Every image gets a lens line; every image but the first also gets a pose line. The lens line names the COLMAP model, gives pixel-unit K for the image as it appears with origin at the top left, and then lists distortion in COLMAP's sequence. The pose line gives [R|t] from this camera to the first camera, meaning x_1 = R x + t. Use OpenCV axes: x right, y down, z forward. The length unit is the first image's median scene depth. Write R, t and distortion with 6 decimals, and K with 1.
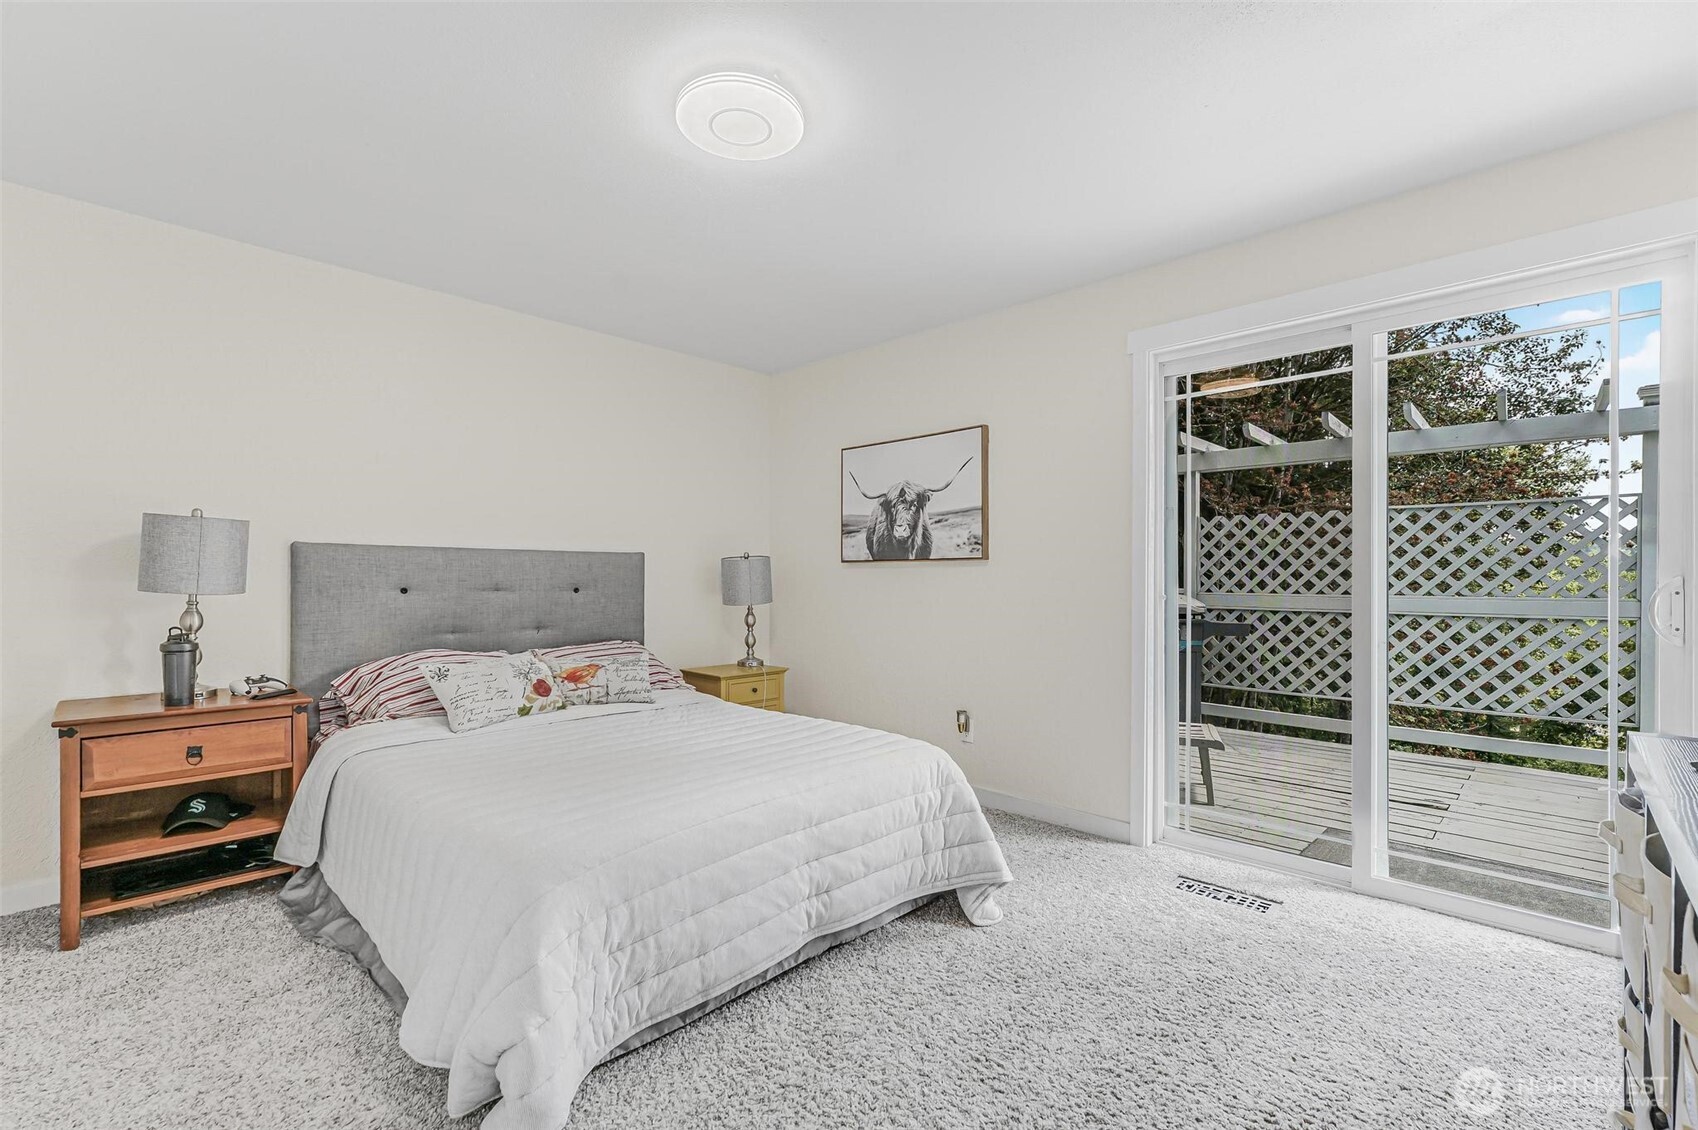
lens RADIAL K [[767.7, 0, 845.6], [0, 767.7, 570.9], [0, 0, 1]] dist [0.000386, -0.000322]
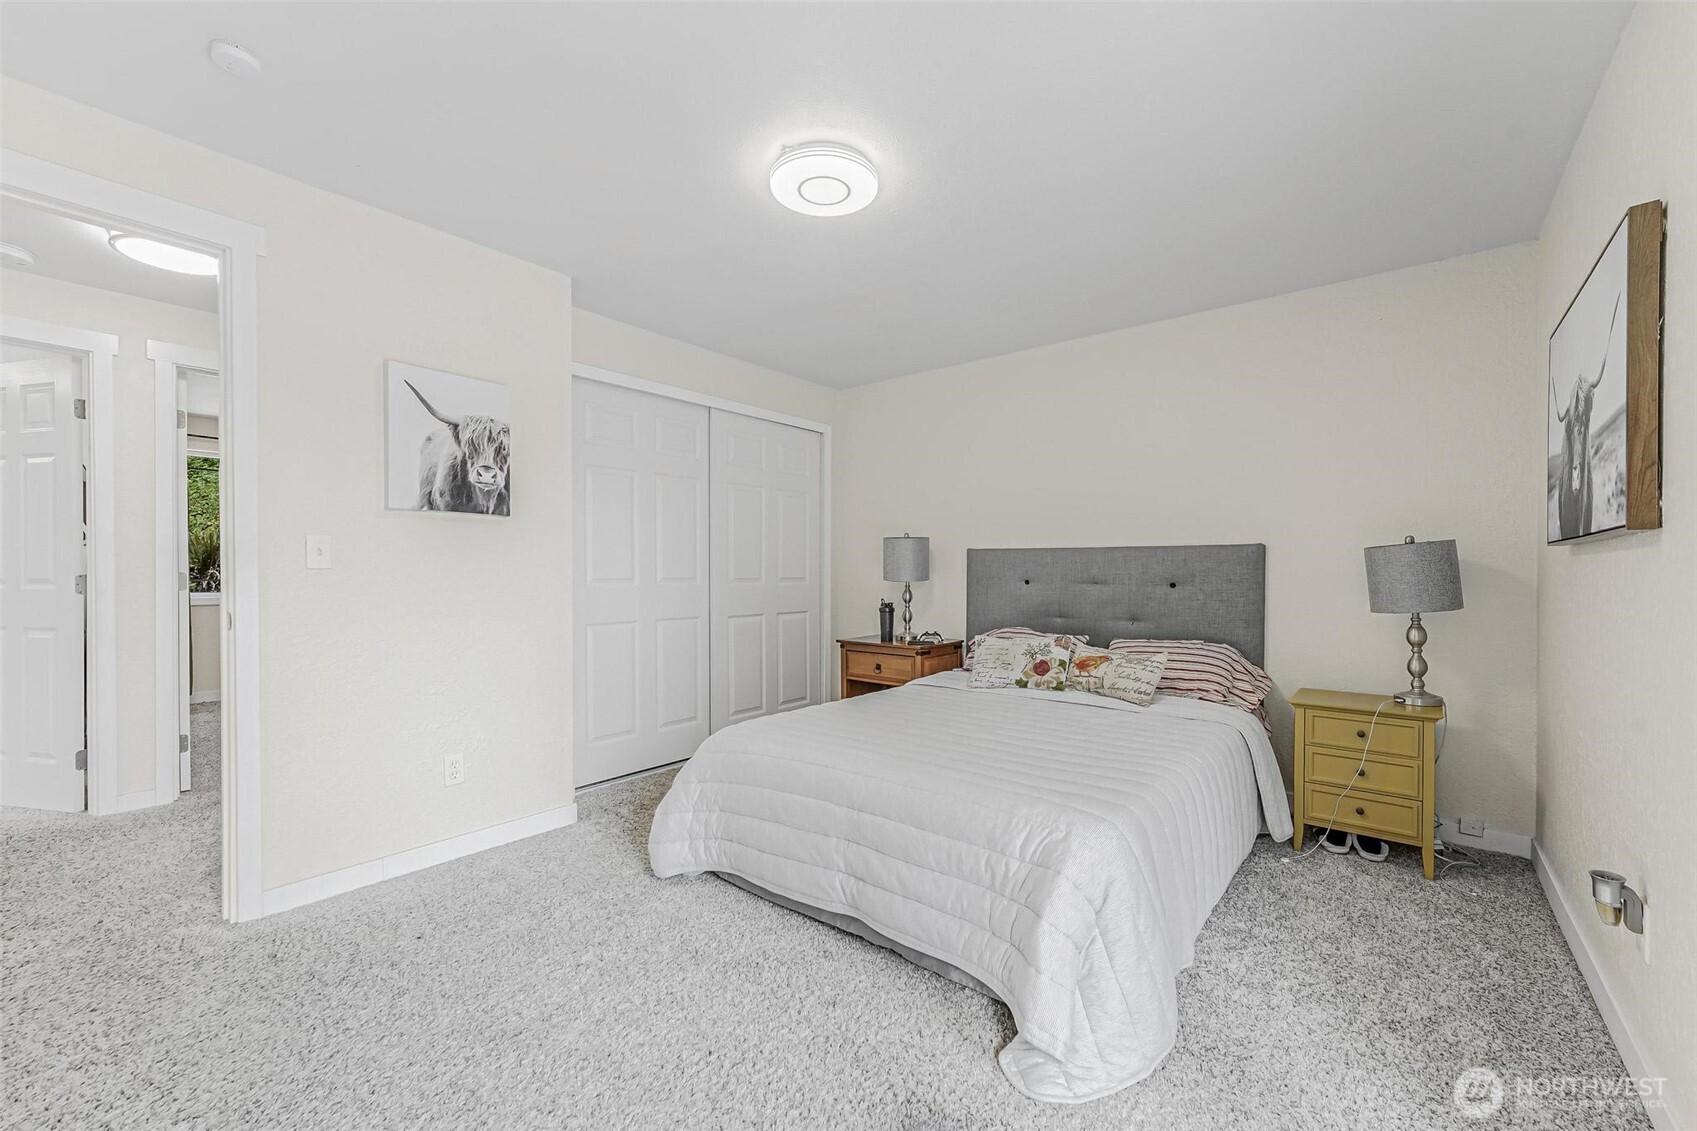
lens RADIAL K [[671.8, 0, 841.9], [0, 671.8, 577.3], [0, 0, 1]] dist [0.010302, 0.000164]
pose [[0.078287, 0.007688, -0.996901, 0.592380], [0.006852, 0.999942, 0.008250, 0.005799], [0.996907, -0.007477, 0.078230, 0.624140]]
